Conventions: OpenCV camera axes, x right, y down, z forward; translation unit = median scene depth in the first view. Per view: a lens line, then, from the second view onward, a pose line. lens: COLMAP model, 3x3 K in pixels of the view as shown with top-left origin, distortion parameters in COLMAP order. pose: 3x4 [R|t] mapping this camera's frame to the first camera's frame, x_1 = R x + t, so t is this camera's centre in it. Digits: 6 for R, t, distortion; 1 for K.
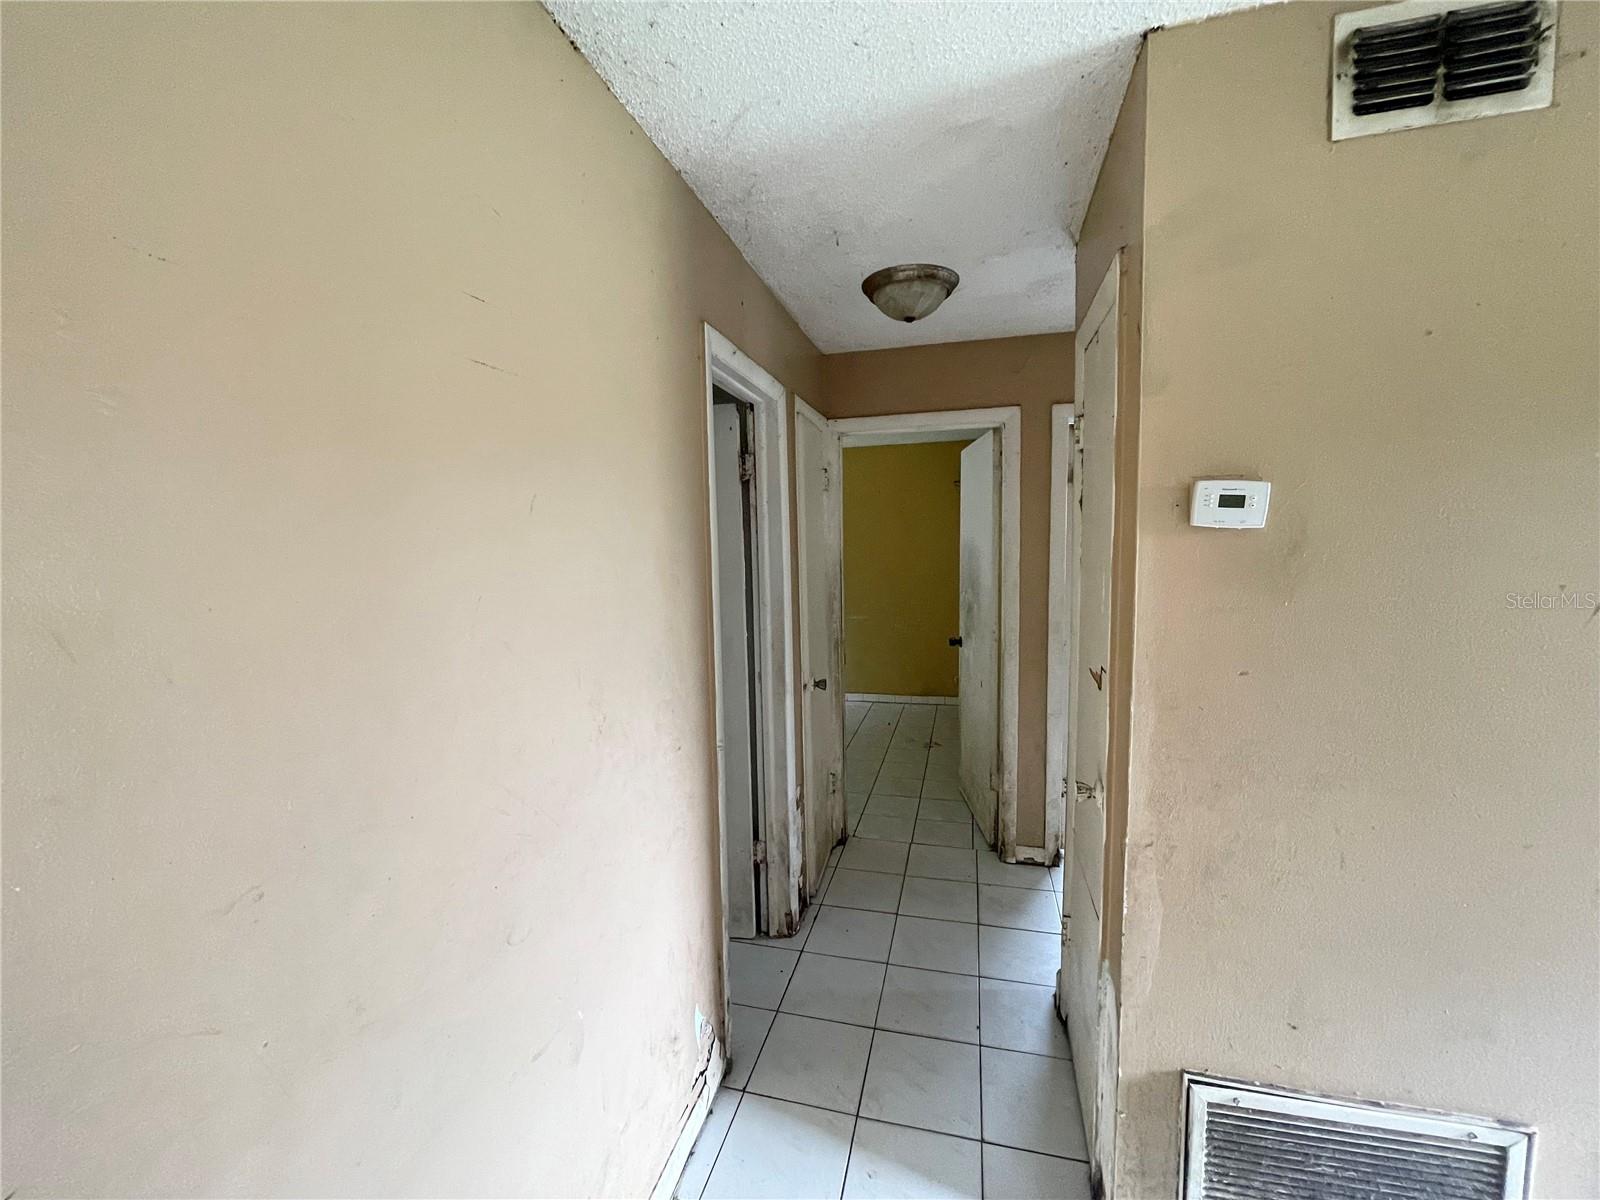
lens RADIAL K [[646.8, 0, 803.3], [0, 646.8, 600.7], [0, 0, 1]] dist [-0.003237, -0.000108]
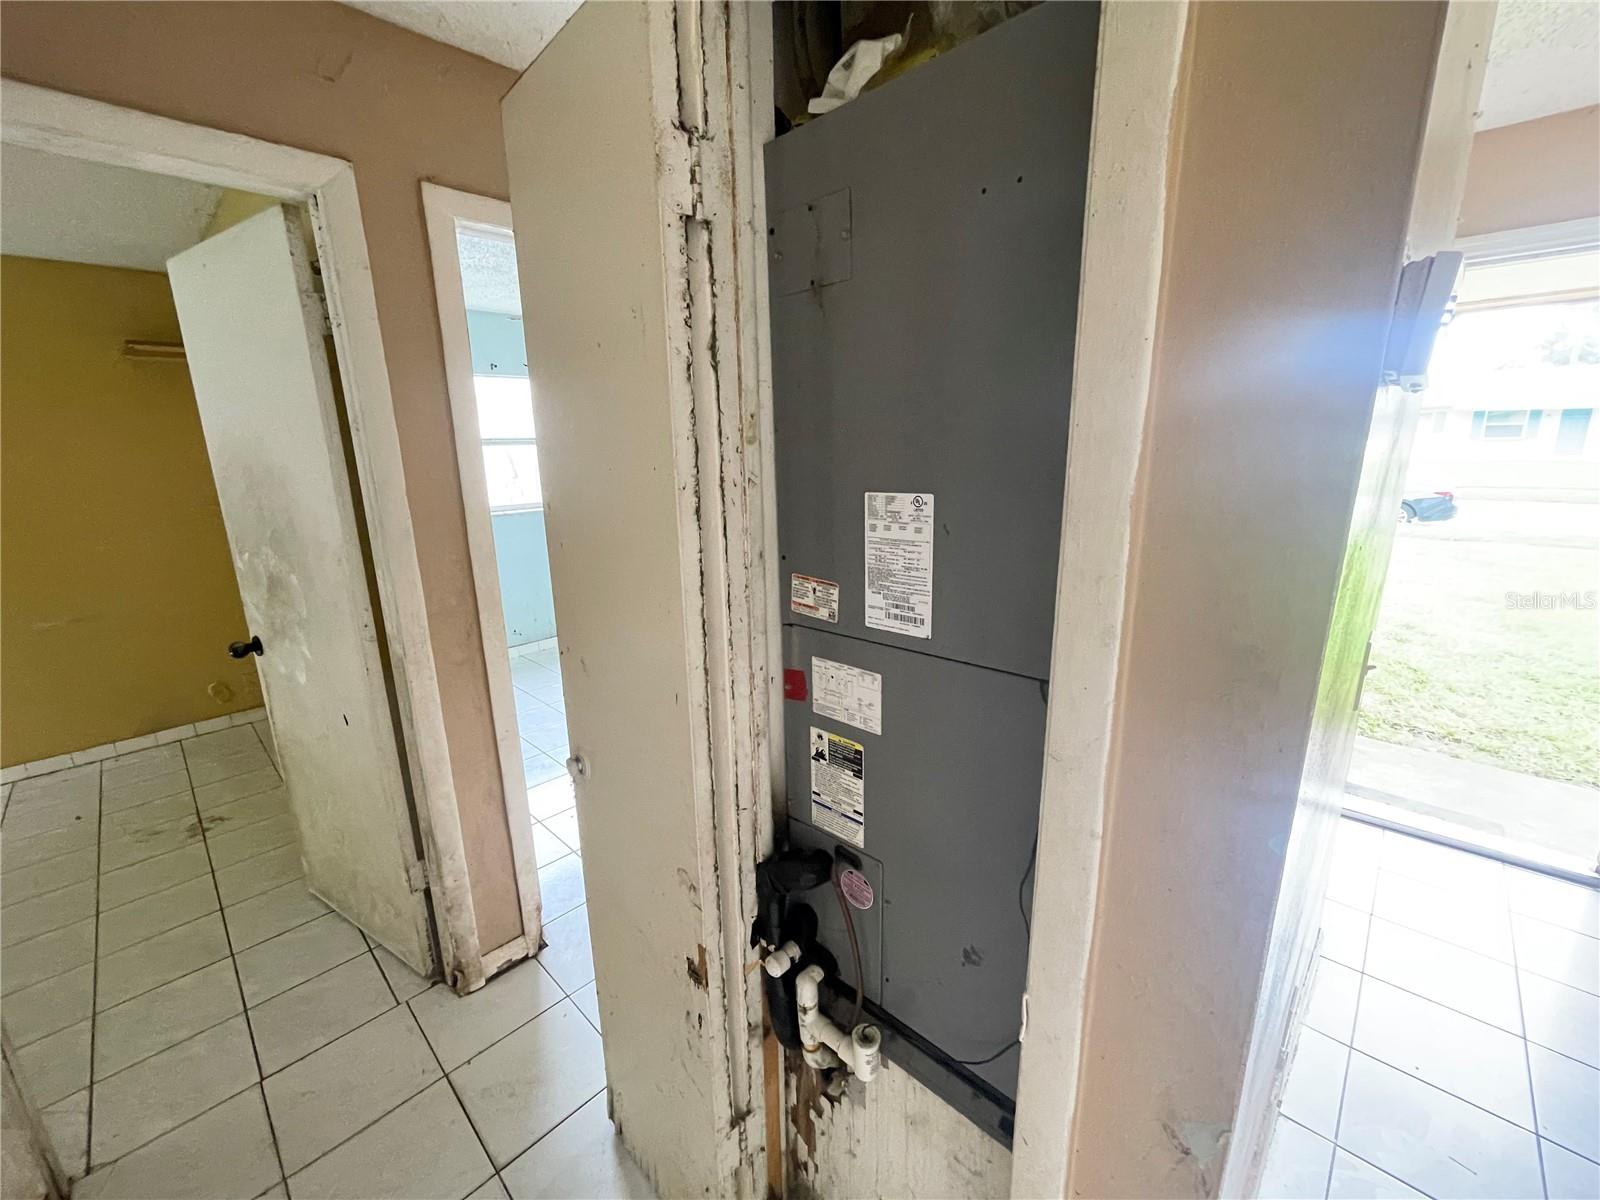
lens RADIAL K [[646.8, 0, 805.3], [0, 646.8, 606.8], [0, 0, 1]] dist [-0.003237, -0.000108]
pose [[0.490282, -0.197957, 0.848785, 0.024690], [0.084194, 0.980067, 0.179943, -0.030350], [-0.867488, -0.016760, 0.497176, 0.412329]]
